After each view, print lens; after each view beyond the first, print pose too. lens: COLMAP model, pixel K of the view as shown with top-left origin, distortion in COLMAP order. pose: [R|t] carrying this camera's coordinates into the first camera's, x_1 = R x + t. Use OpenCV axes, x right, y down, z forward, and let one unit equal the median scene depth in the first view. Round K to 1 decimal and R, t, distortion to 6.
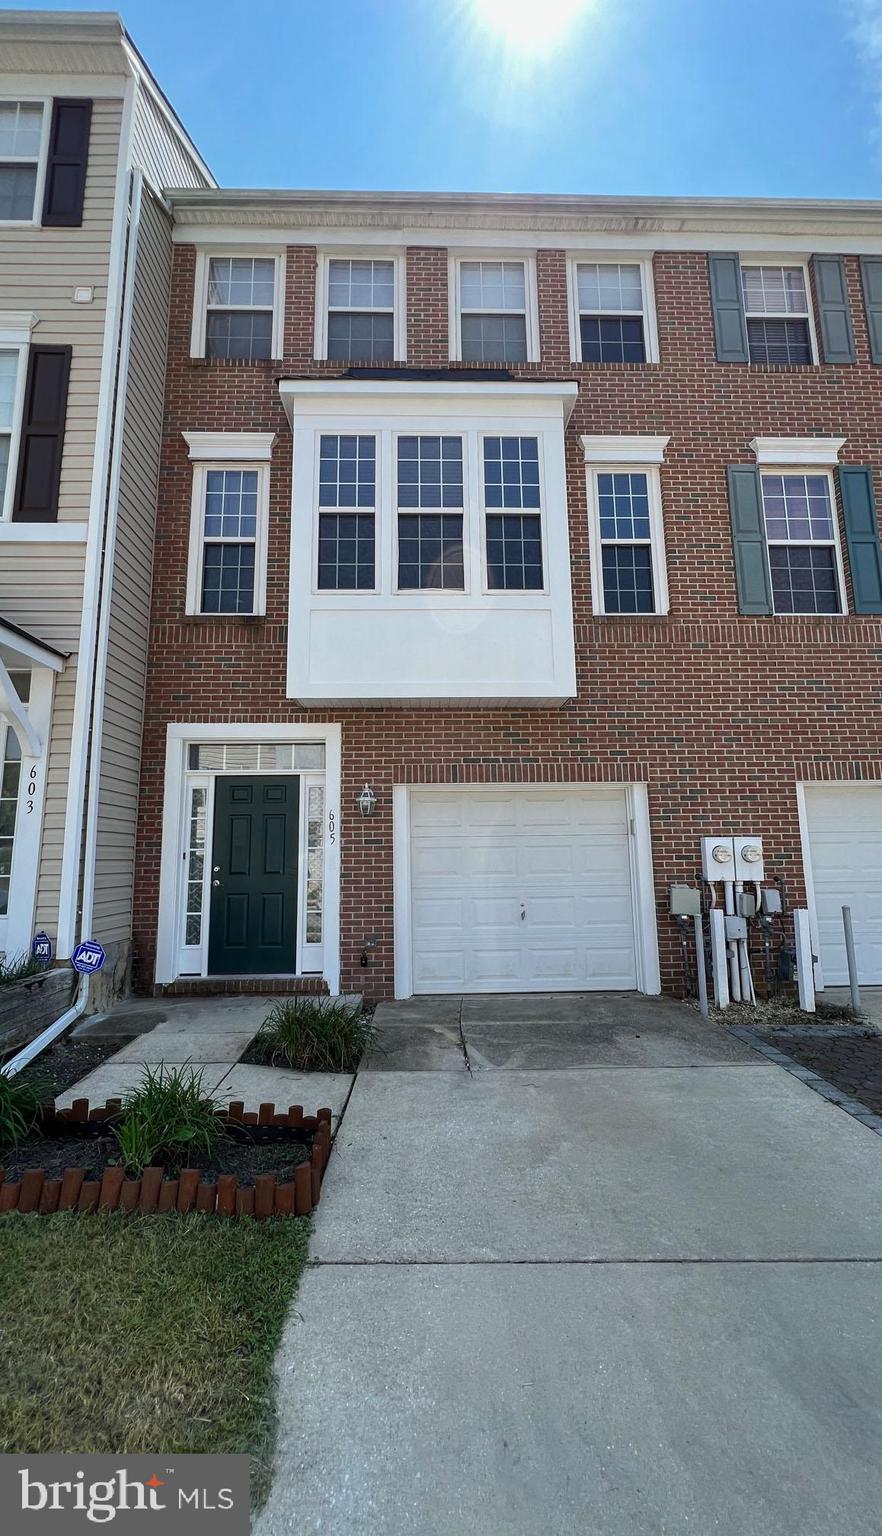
lens RADIAL K [[653.3, 0, 441.4], [0, 653.3, 752.5], [0, 0, 1]] dist [-0.008188, 0.003841]
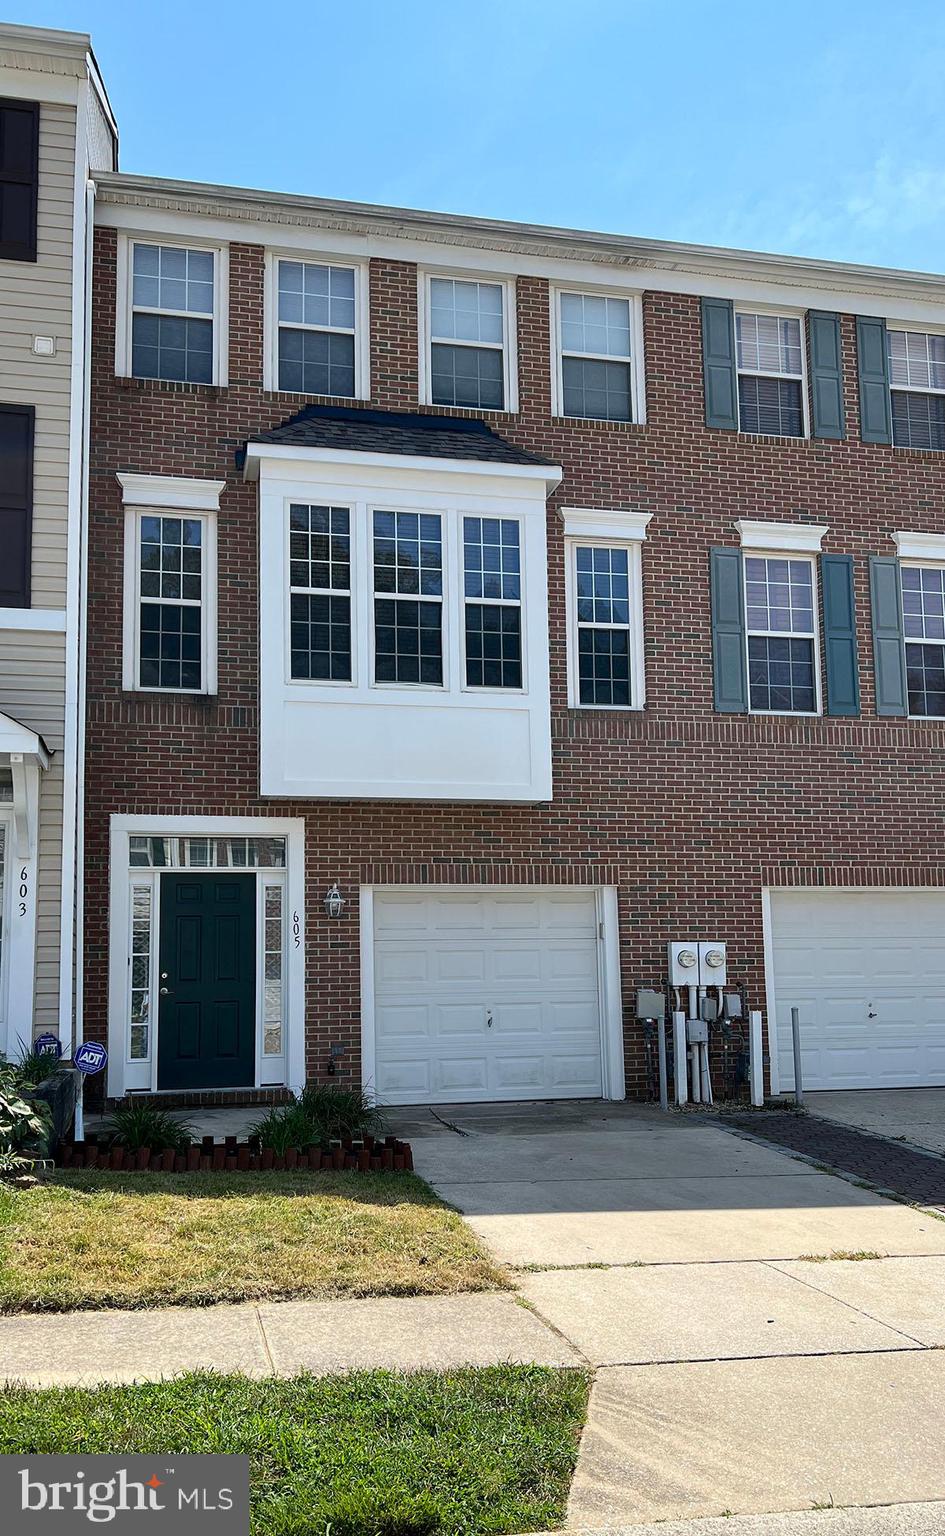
lens RADIAL K [[1542.3, 0, 473.1], [0, 1542.3, 770.8], [0, 0, 1]] dist [0.073188, 0.000000]
pose [[0.976129, 0.027525, 0.215442, -0.393495], [-0.030333, 0.999492, 0.009734, -0.140253], [-0.215065, -0.016036, 0.976468, -1.192047]]
